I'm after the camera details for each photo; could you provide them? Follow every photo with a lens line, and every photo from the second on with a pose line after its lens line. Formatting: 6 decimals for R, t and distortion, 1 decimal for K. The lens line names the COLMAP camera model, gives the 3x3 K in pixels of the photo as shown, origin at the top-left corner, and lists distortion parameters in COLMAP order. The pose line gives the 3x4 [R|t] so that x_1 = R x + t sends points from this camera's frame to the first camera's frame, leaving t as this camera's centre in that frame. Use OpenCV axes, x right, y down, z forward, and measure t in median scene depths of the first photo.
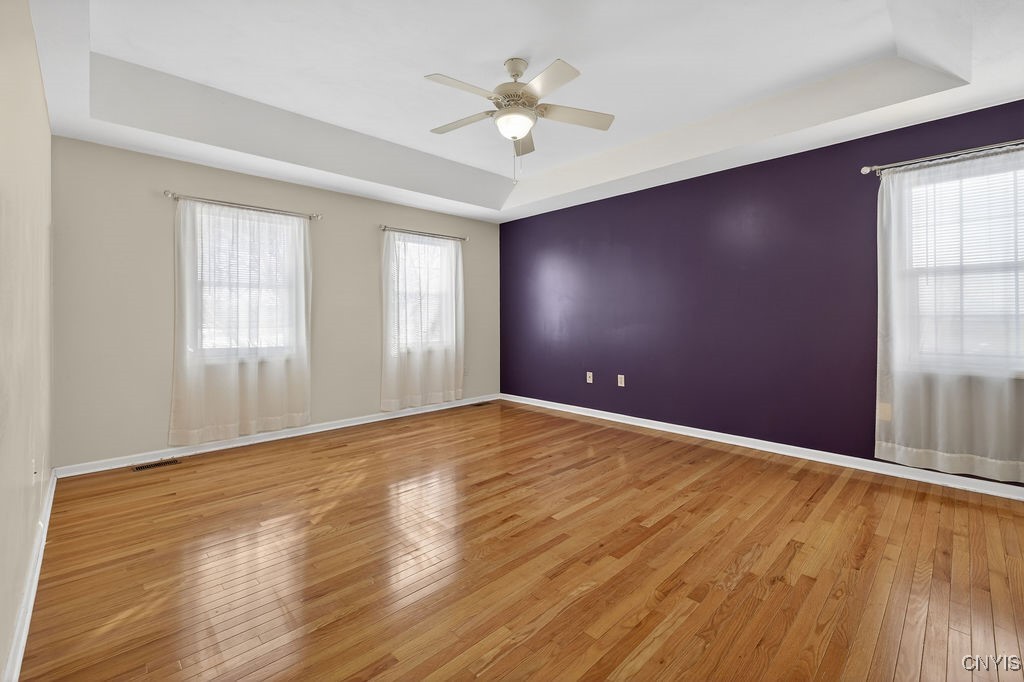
lens RADIAL K [[433.5, 0, 510.2], [0, 433.5, 326.9], [0, 0, 1]] dist [0.000534, 0.000133]
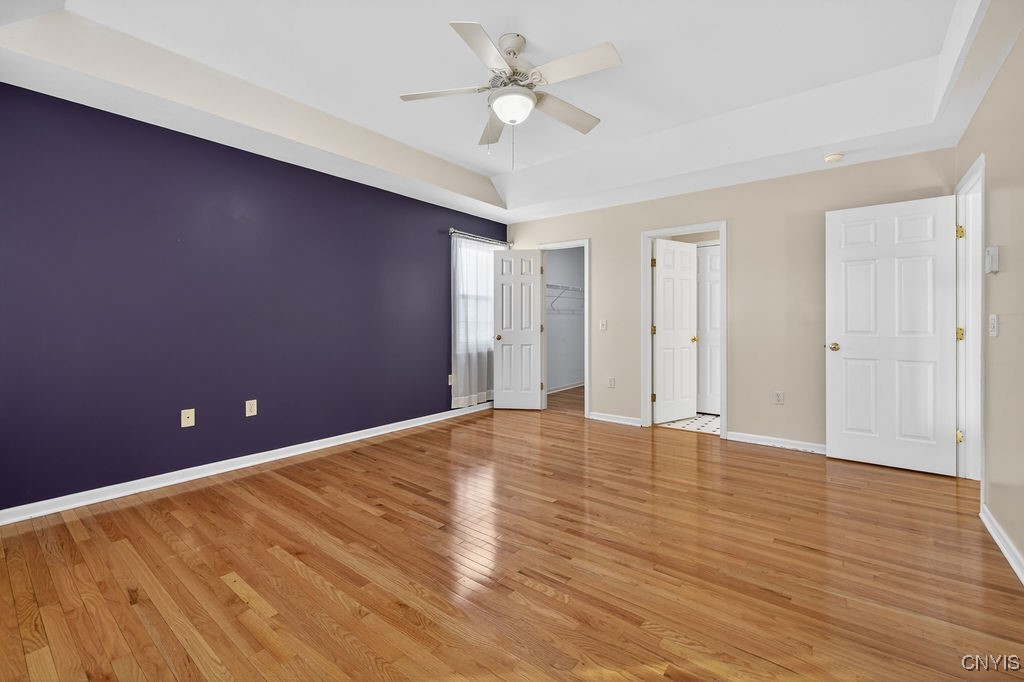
lens RADIAL K [[433.5, 0, 510.2], [0, 433.5, 326.9], [0, 0, 1]] dist [0.000534, 0.000133]
pose [[-0.132118, -0.013651, 0.991140, -0.809816], [0.015818, 0.999749, 0.015878, -0.027307], [-0.991108, 0.017776, -0.131869, 1.019885]]
